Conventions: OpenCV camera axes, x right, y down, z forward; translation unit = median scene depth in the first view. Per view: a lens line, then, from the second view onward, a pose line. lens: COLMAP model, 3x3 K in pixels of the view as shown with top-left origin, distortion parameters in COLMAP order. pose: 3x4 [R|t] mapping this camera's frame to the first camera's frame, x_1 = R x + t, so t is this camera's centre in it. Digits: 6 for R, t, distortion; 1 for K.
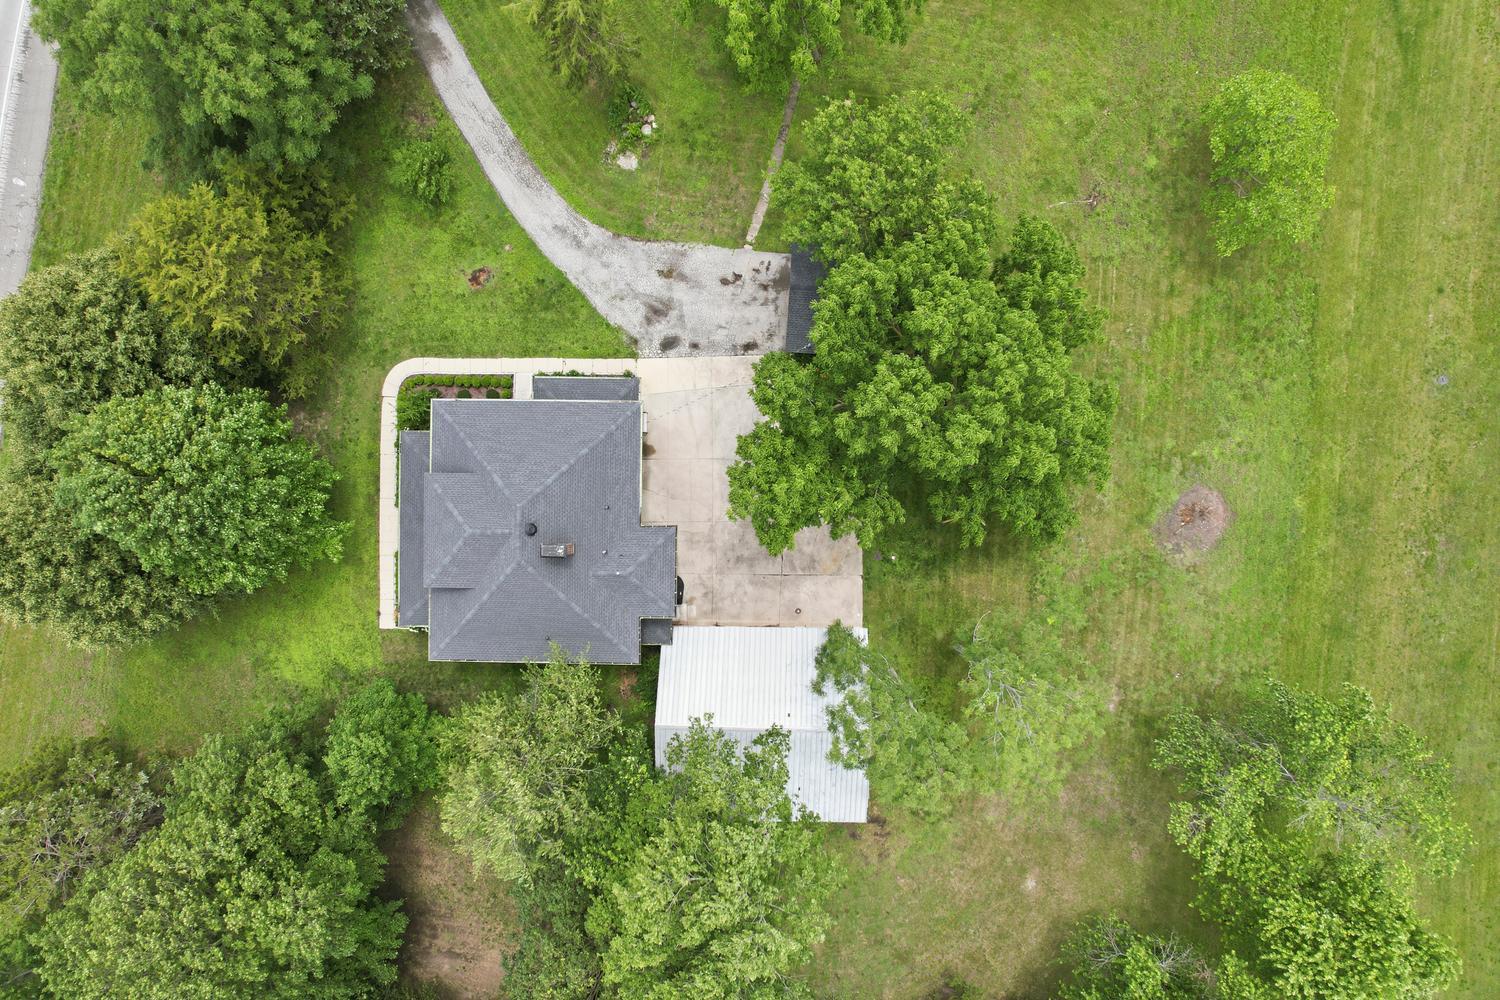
lens RADIAL K [[942.6, 0, 748.4], [0, 942.6, 527.6], [0, 0, 1]] dist [-0.074032, 0.059389]
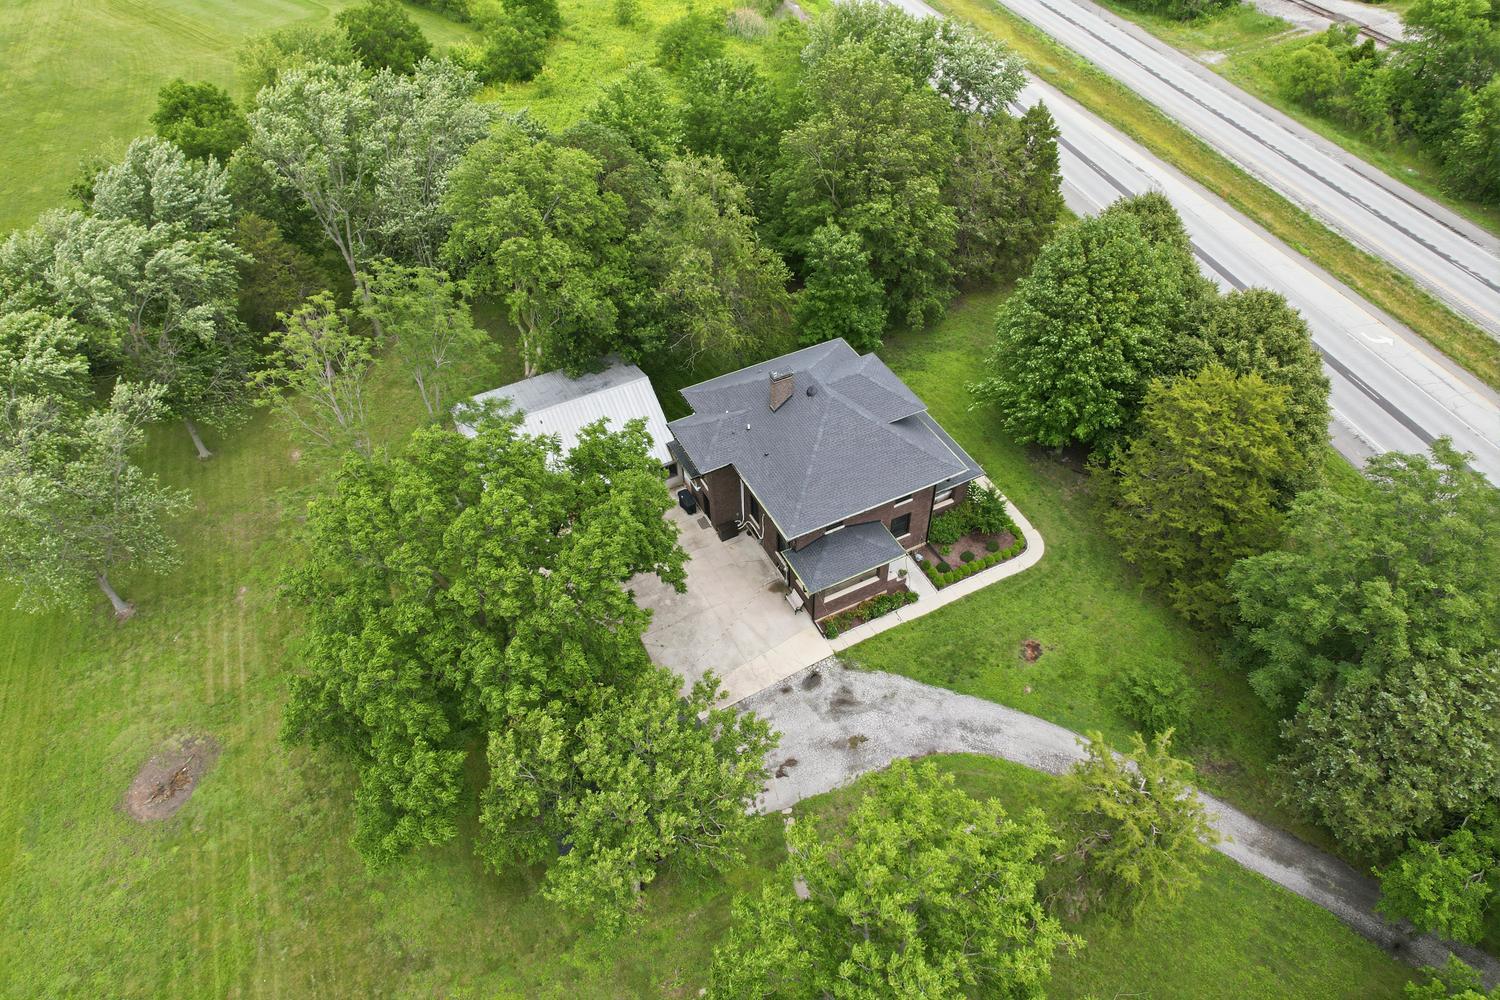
lens RADIAL K [[942.6, 0, 748.4], [0, 942.6, 527.6], [0, 0, 1]] dist [-0.074032, 0.059389]
pose [[-0.890744, 0.347274, -0.293216, 0.180367], [-0.453836, -0.644585, 0.615259, -0.622656], [0.024661, 0.681110, 0.731765, 0.248093]]
